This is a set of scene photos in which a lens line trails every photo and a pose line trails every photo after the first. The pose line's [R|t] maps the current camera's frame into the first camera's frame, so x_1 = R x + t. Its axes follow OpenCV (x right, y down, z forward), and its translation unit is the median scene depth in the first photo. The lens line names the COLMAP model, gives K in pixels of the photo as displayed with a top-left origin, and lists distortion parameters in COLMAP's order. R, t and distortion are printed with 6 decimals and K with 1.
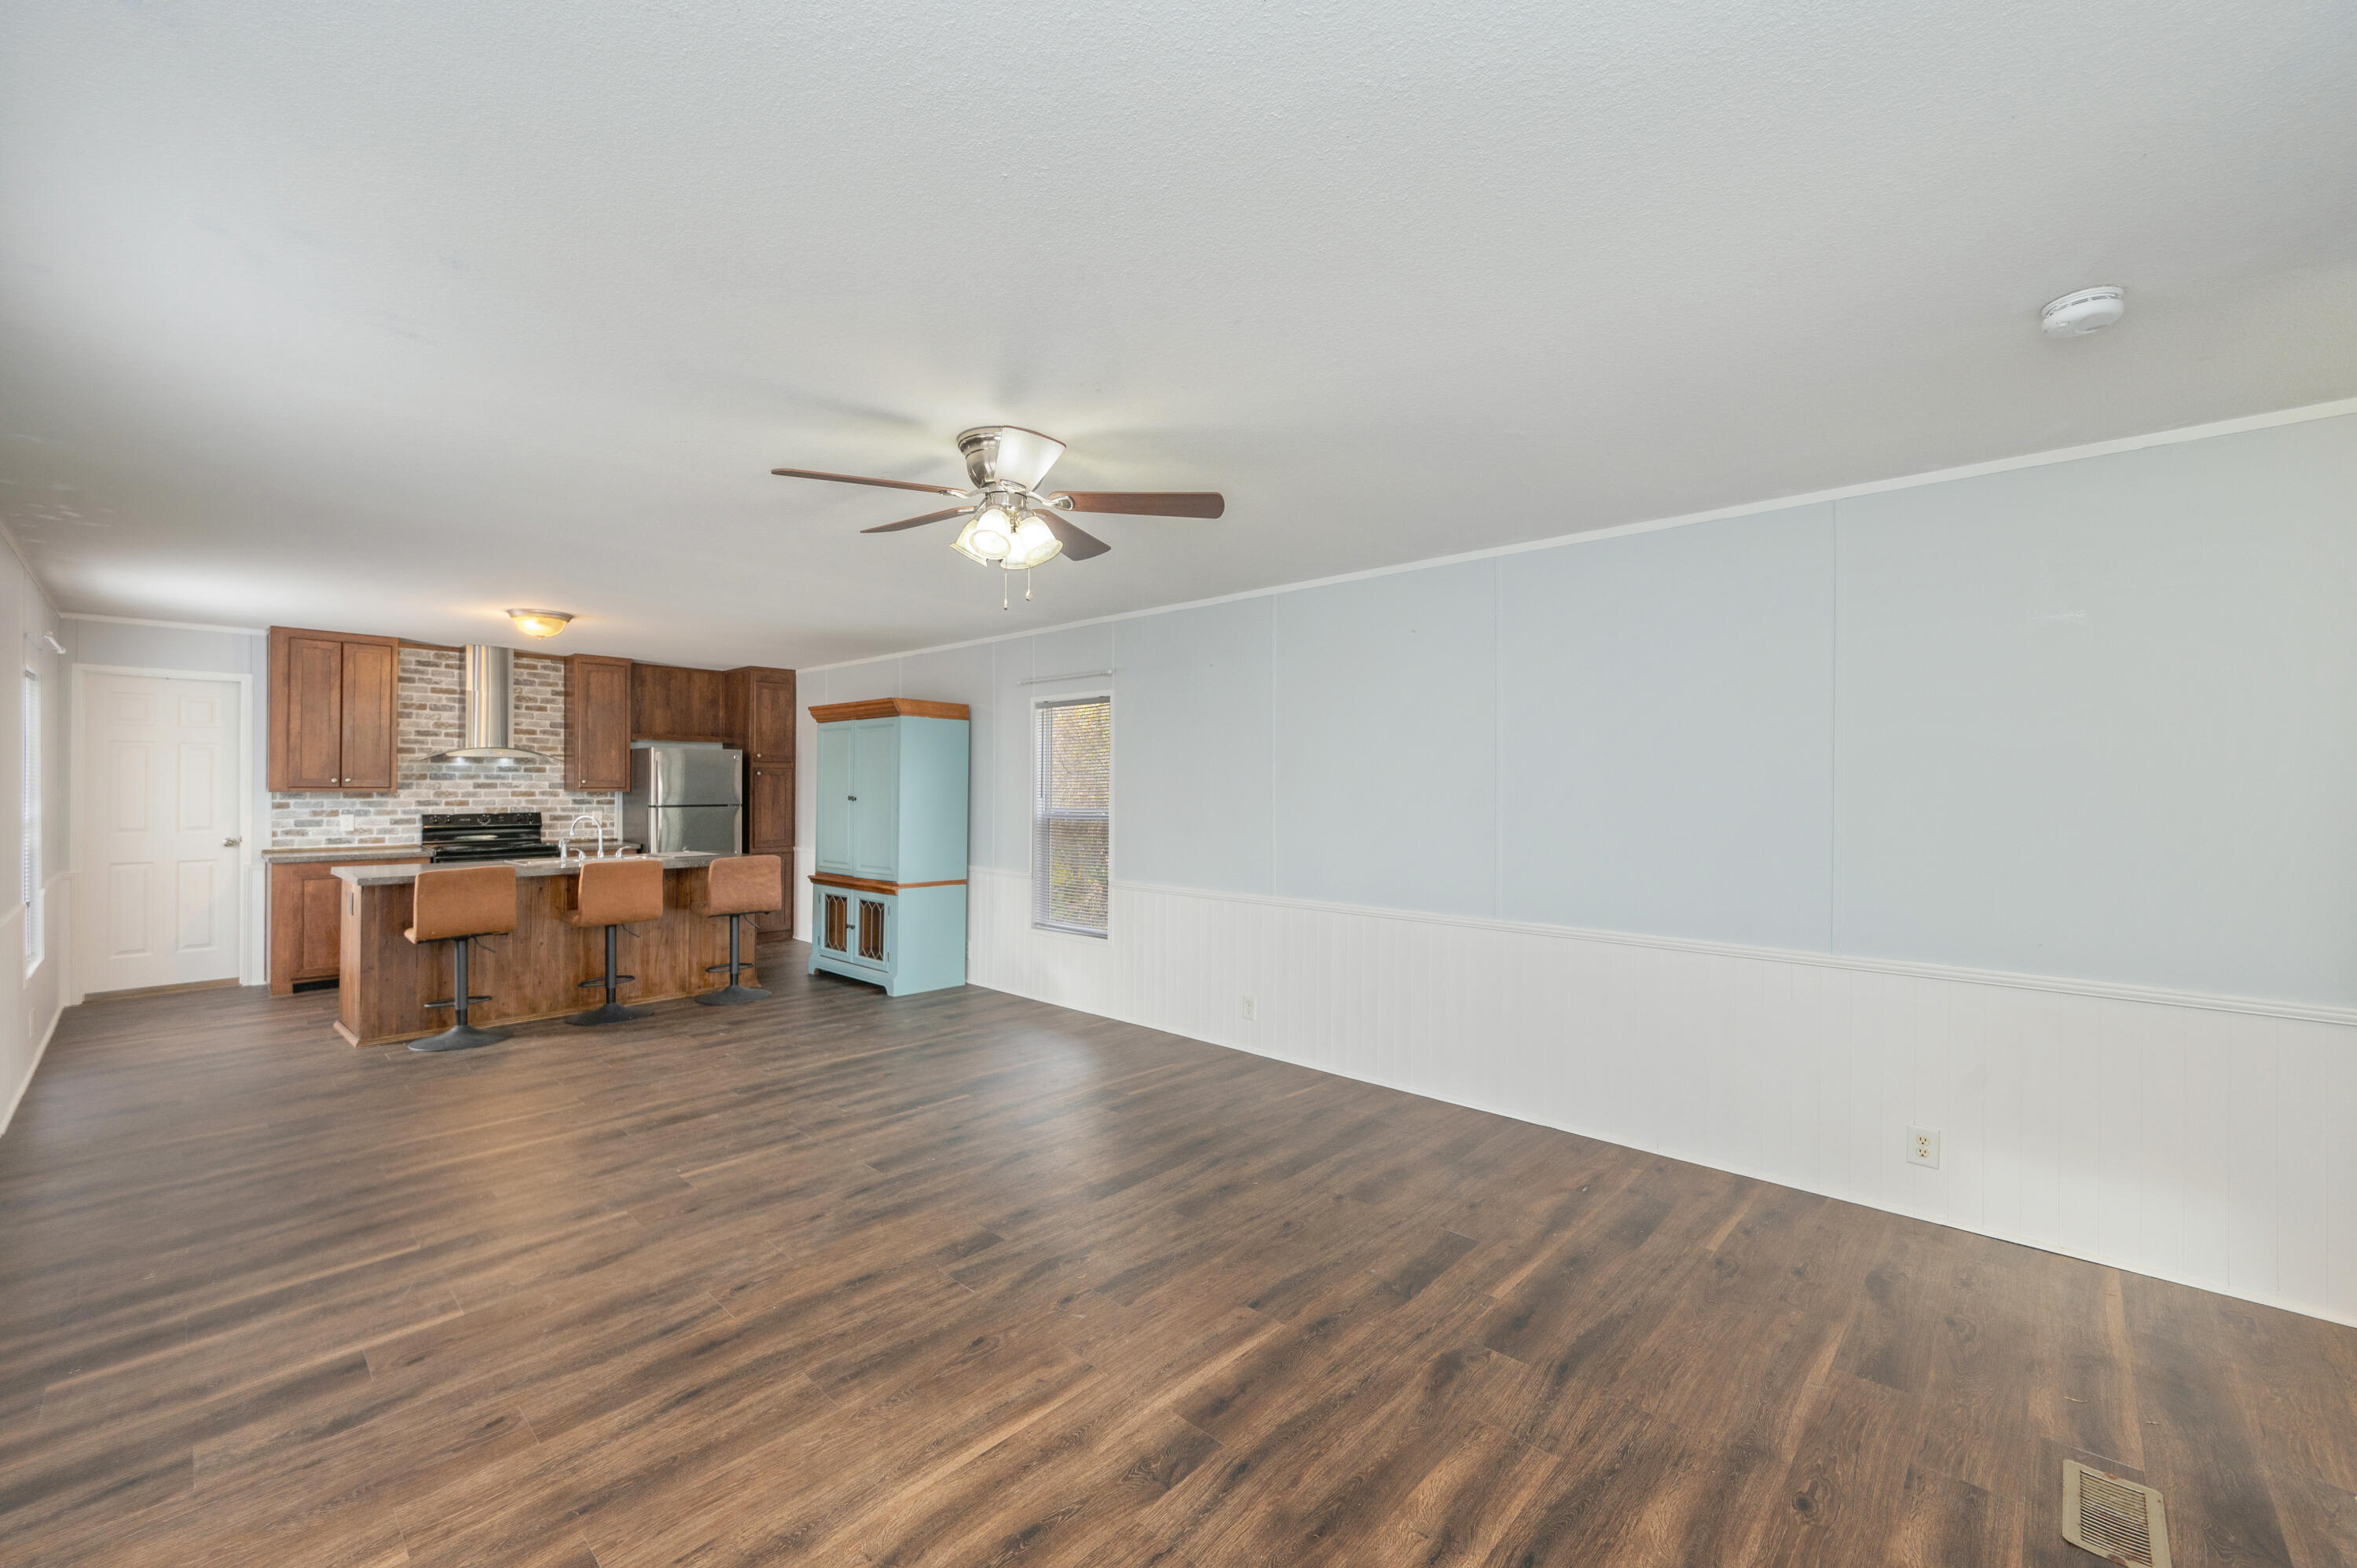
lens RADIAL K [[944.9, 0, 1182.4], [0, 944.9, 756.8], [0, 0, 1]] dist [0.000870, 0.000448]
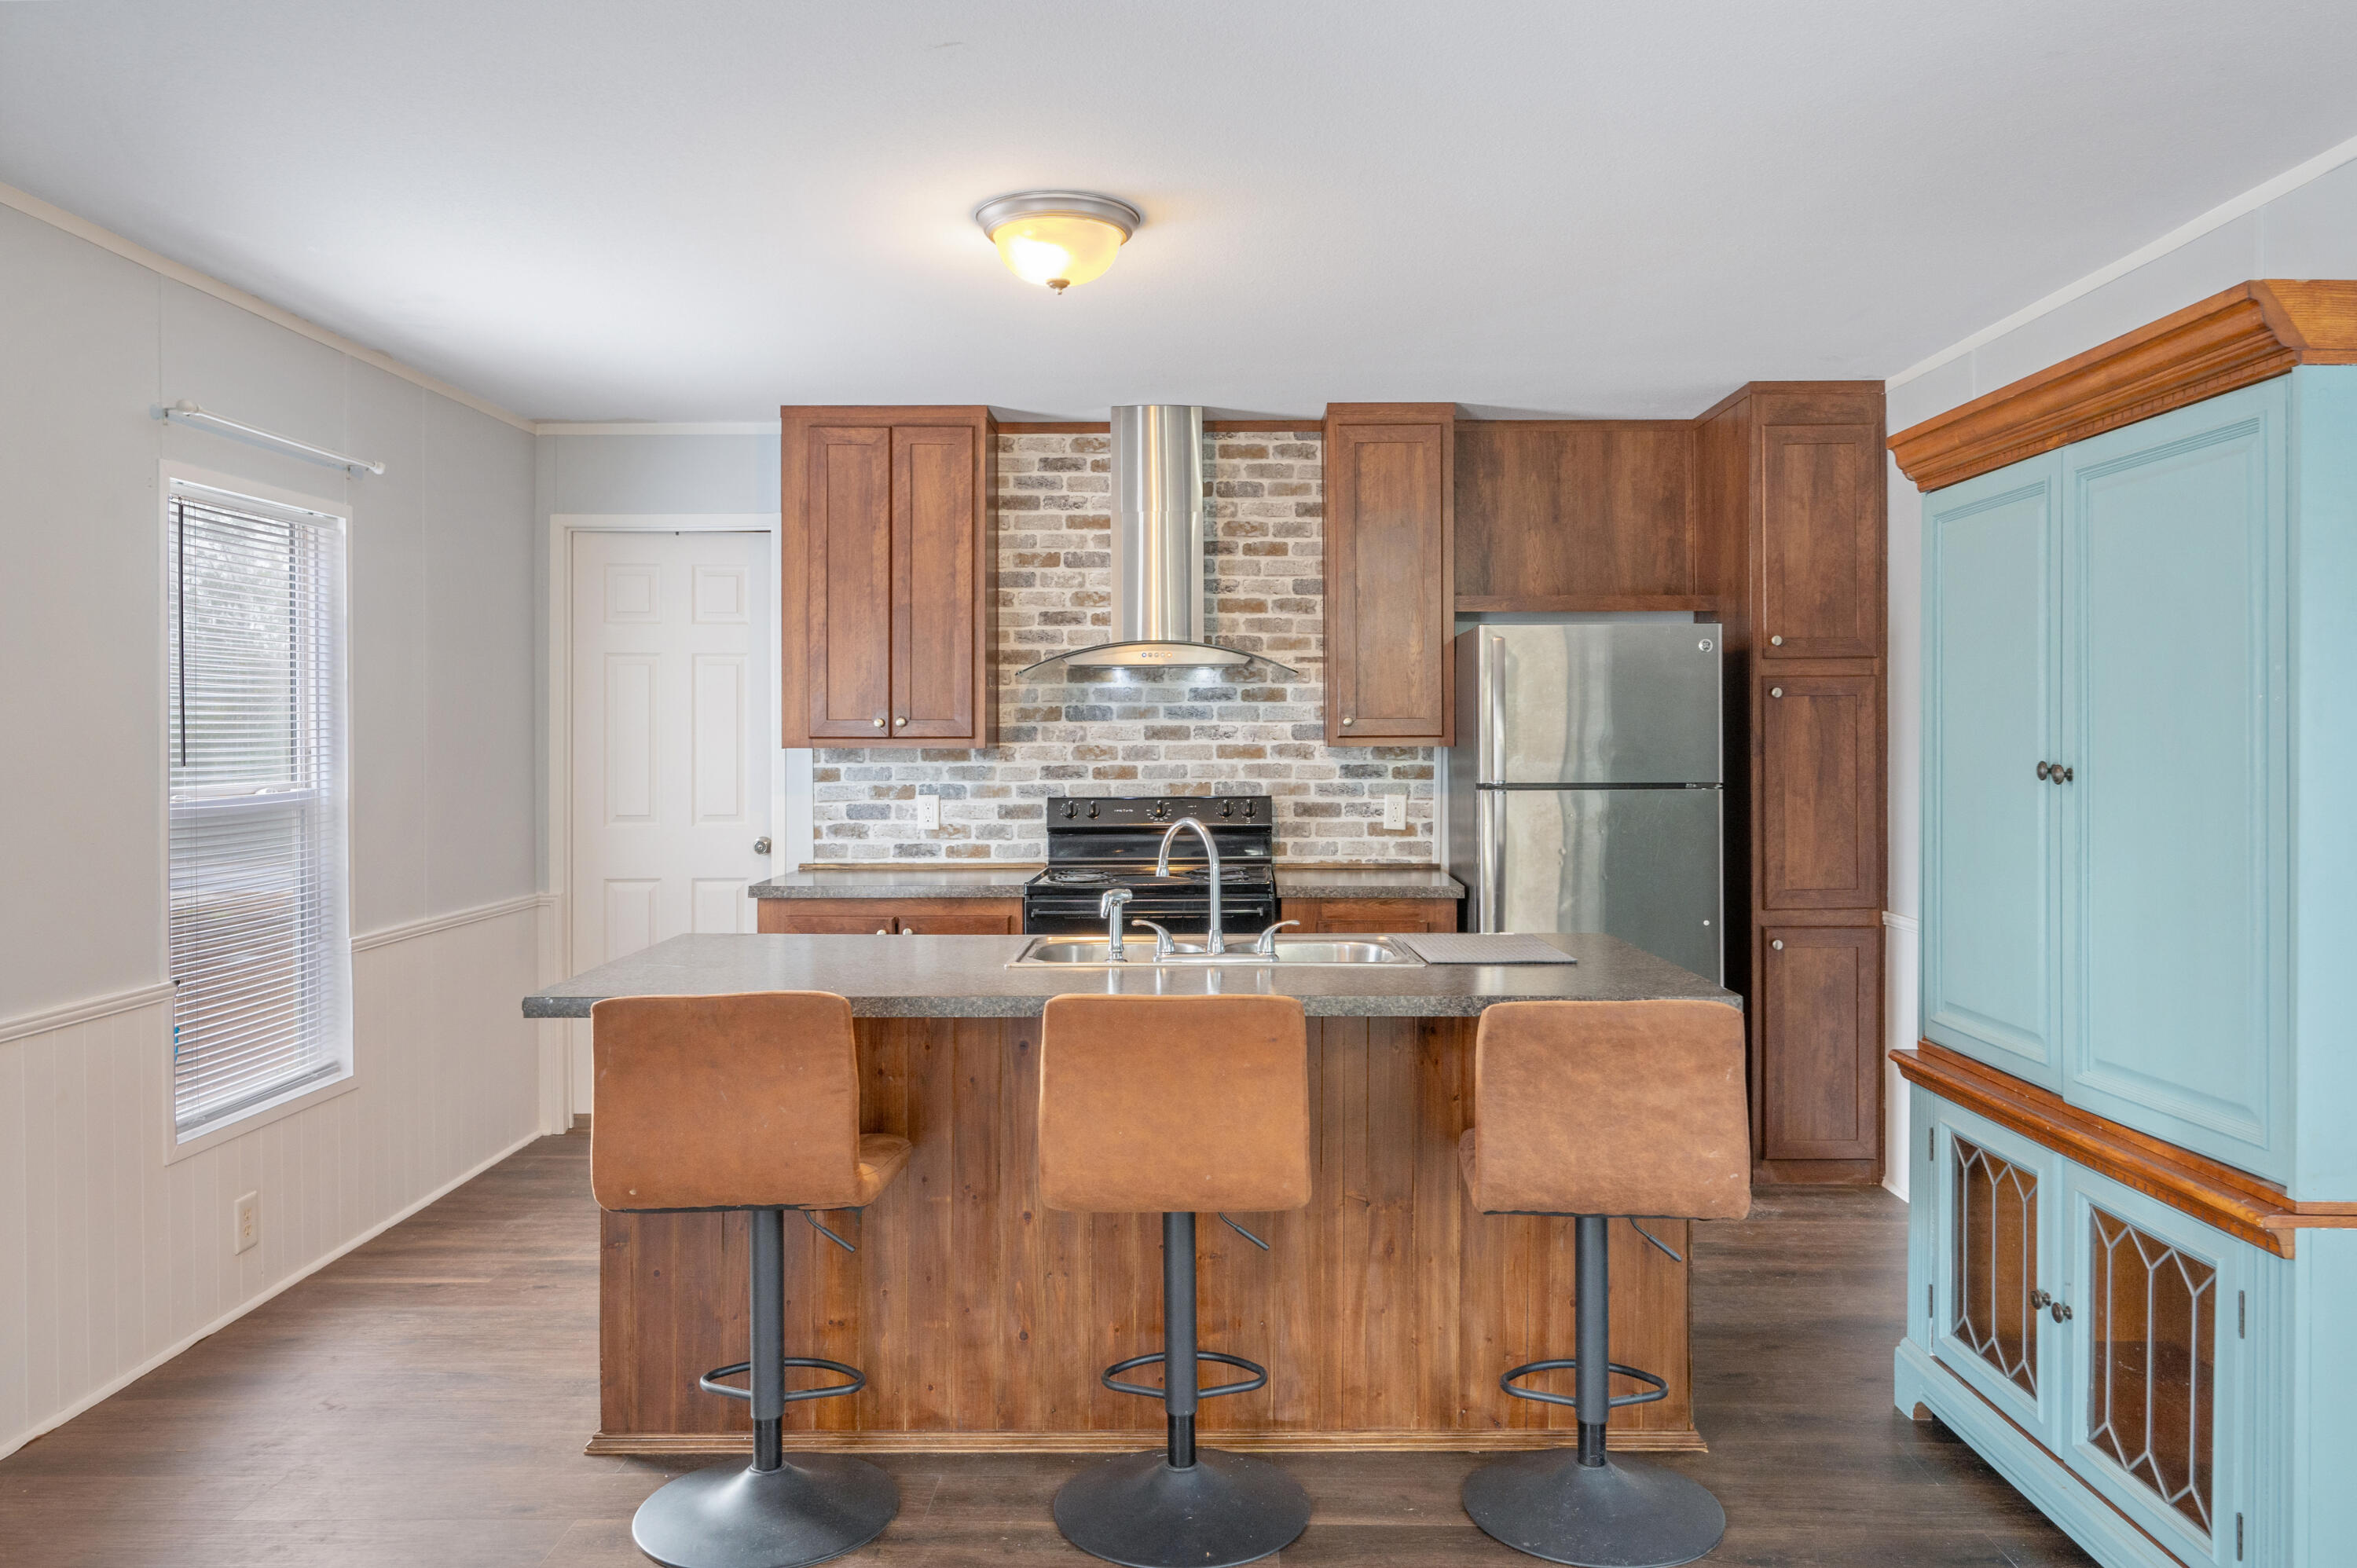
lens RADIAL K [[1659.2, 0, 1176.1], [0, 1659.2, 753.3], [0, 0, 1]] dist [-0.002718, 0.000730]
pose [[0.665702, 0.002175, -0.746214, -0.169572], [0.028734, 0.999179, 0.028545, 0.018947], [0.745664, -0.040444, 0.665093, 0.511377]]
